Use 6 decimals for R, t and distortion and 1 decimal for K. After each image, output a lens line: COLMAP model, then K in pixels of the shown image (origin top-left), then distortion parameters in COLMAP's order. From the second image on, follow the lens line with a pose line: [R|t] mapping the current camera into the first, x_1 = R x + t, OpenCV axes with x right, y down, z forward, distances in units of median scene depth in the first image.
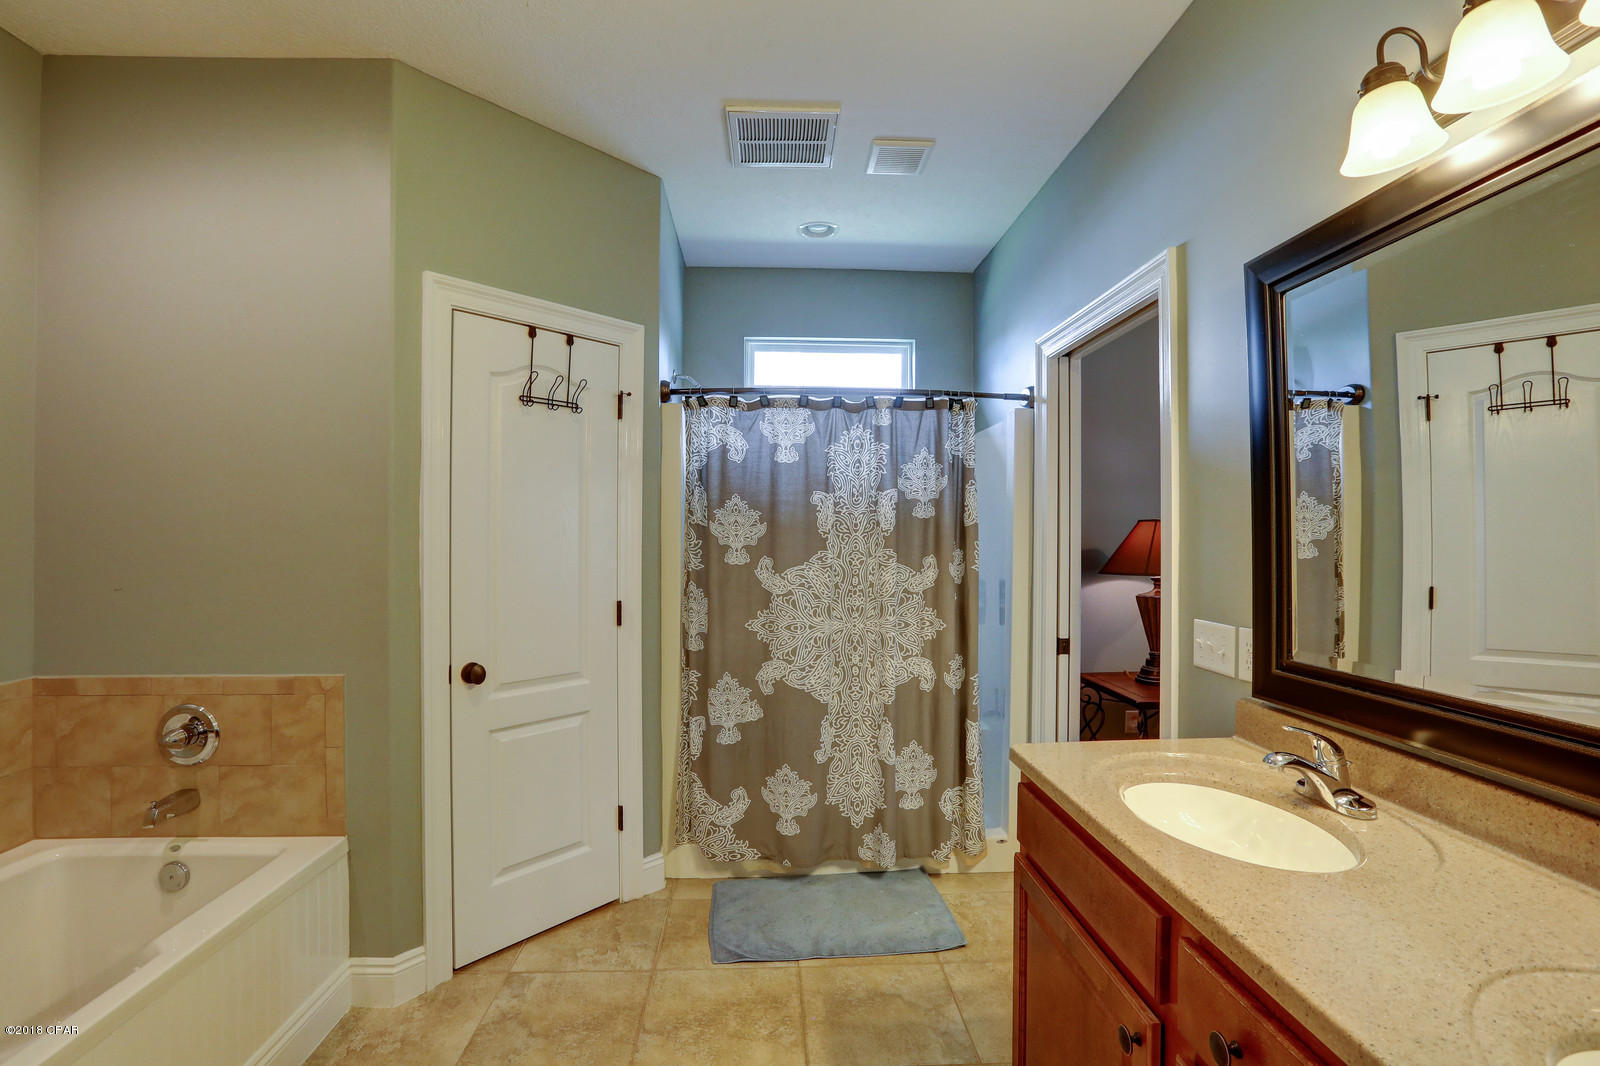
lens RADIAL K [[743.0, 0, 800.5], [0, 743.0, 537.4], [0, 0, 1]] dist [-0.042858, 0.015393]
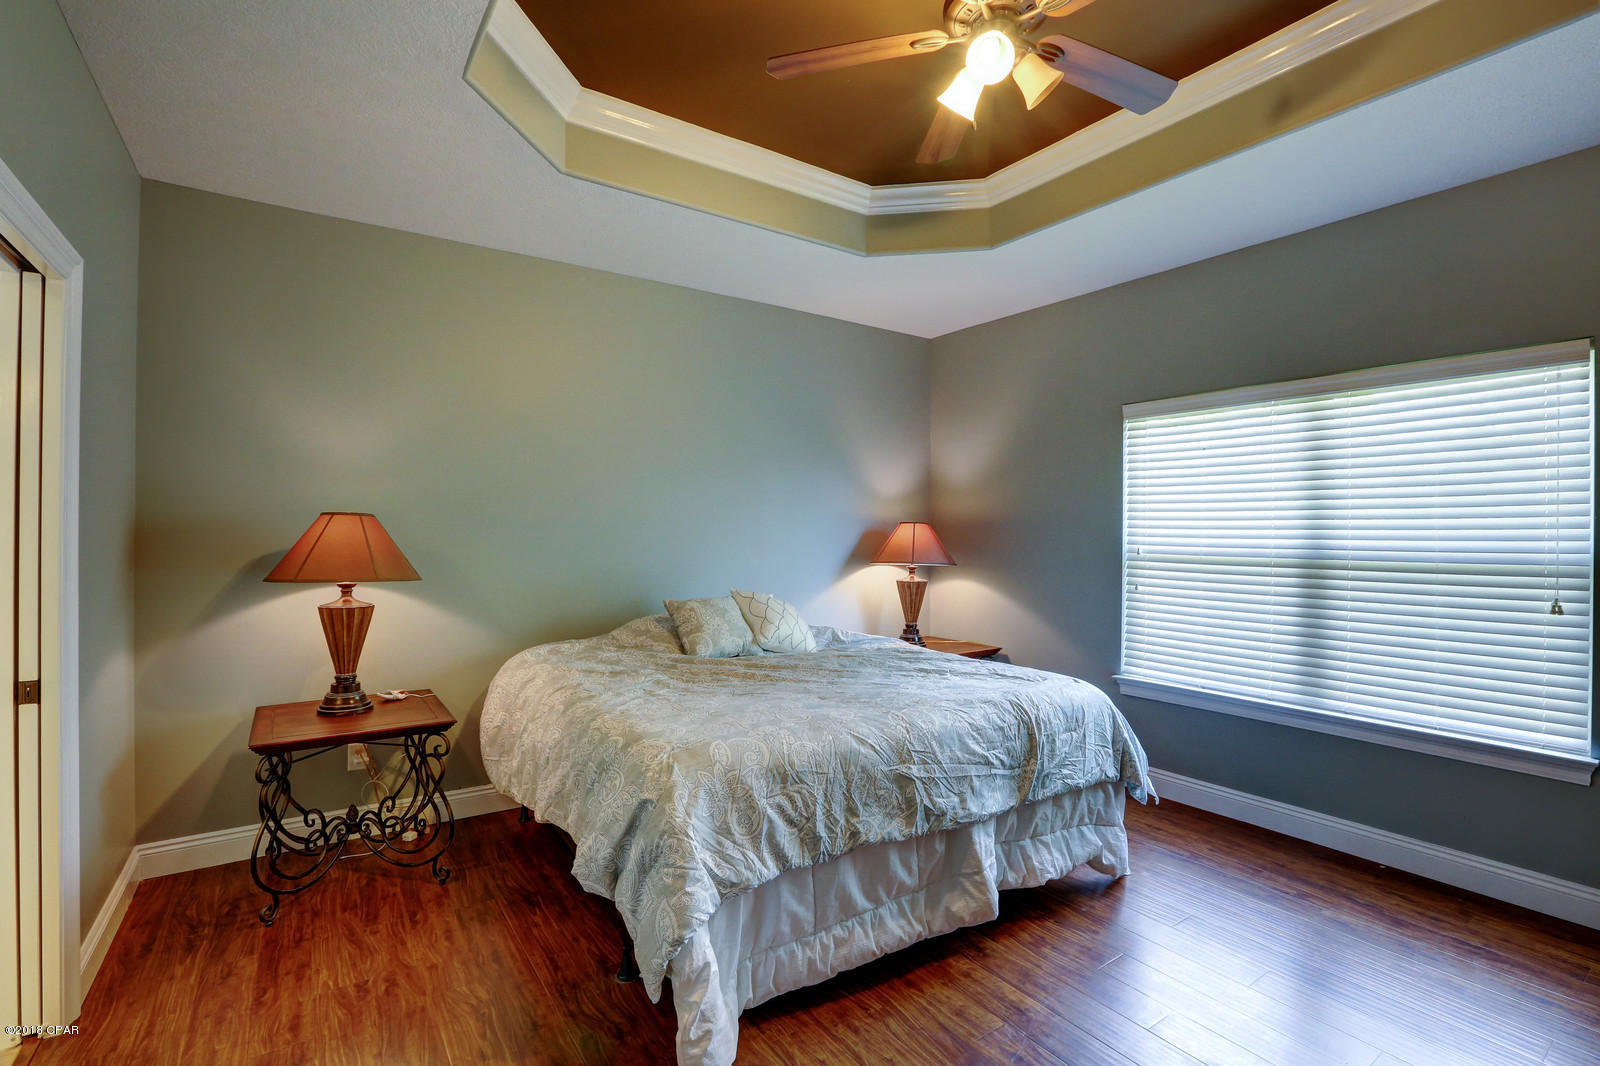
lens RADIAL K [[743.0, 0, 805.1], [0, 743.0, 522.7], [0, 0, 1]] dist [-0.042858, 0.015393]
pose [[0.857639, 0.012554, 0.514099, 0.567690], [-0.004838, 0.999855, -0.016345, -0.002547], [-0.514229, 0.011530, 0.857575, 0.045808]]
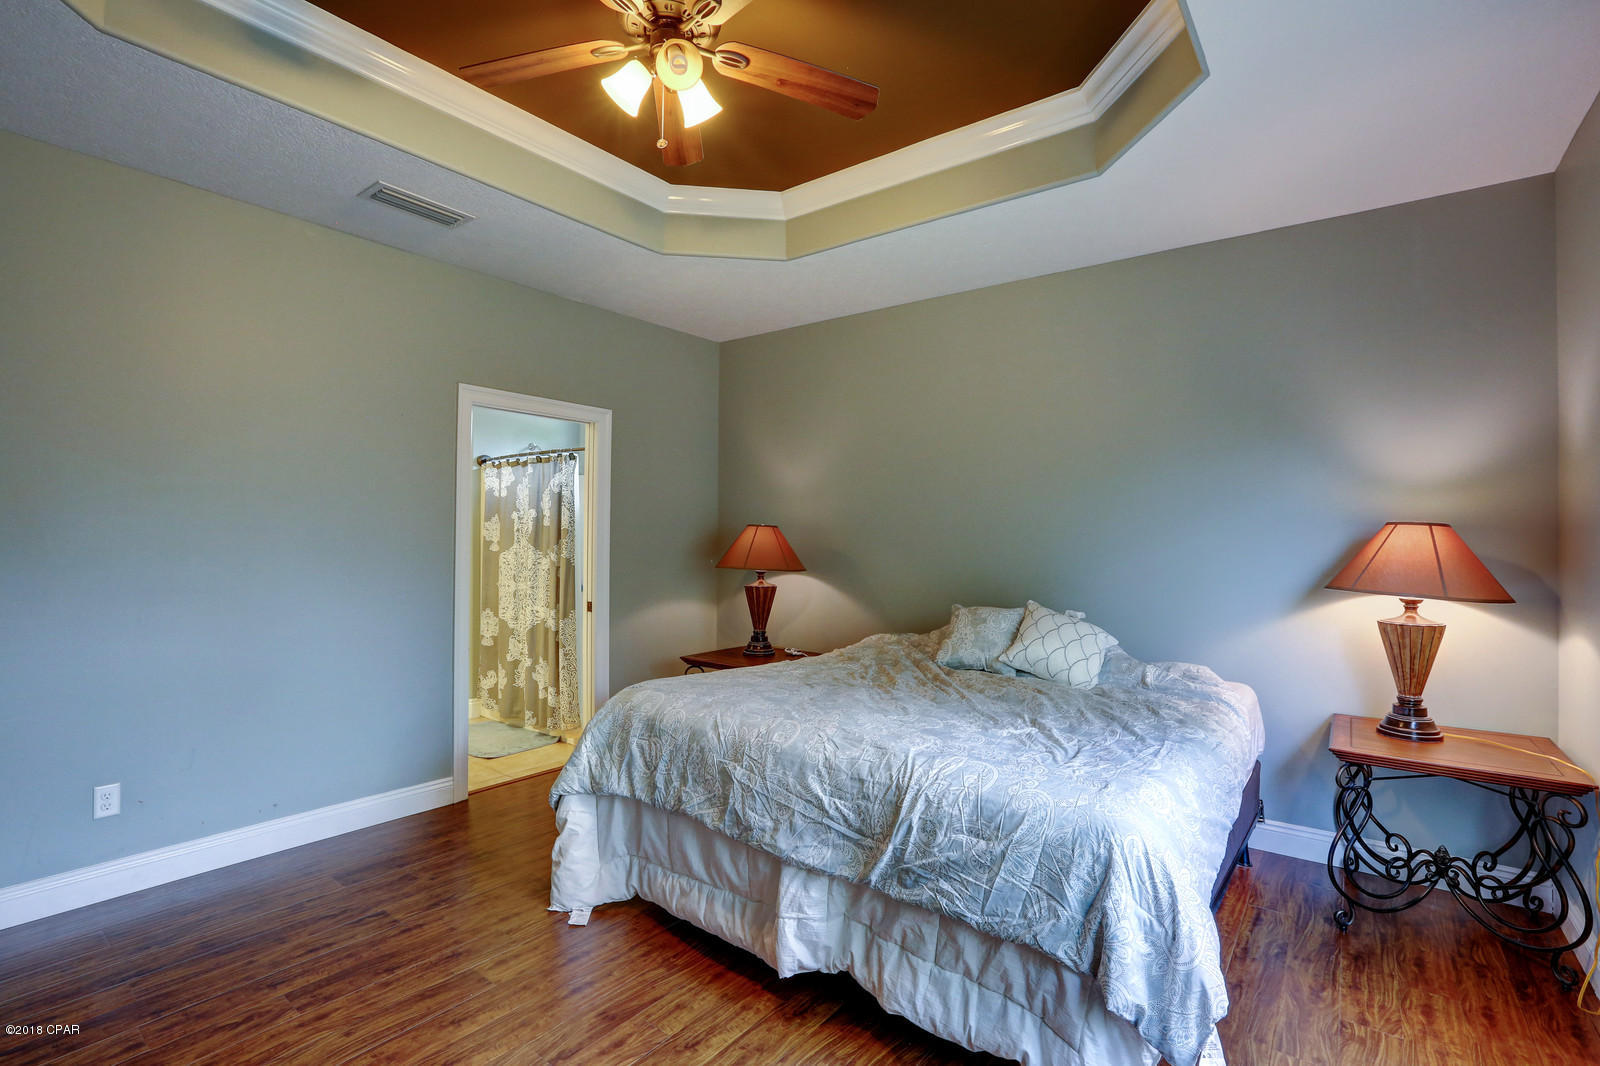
lens RADIAL K [[743.0, 0, 827.5], [0, 743.0, 527.5], [0, 0, 1]] dist [-0.042858, 0.015393]
pose [[0.755011, 0.000405, -0.655712, 0.589748], [-0.011313, 0.999859, -0.012409, -0.002570], [0.655614, 0.016787, 0.754910, 0.047475]]
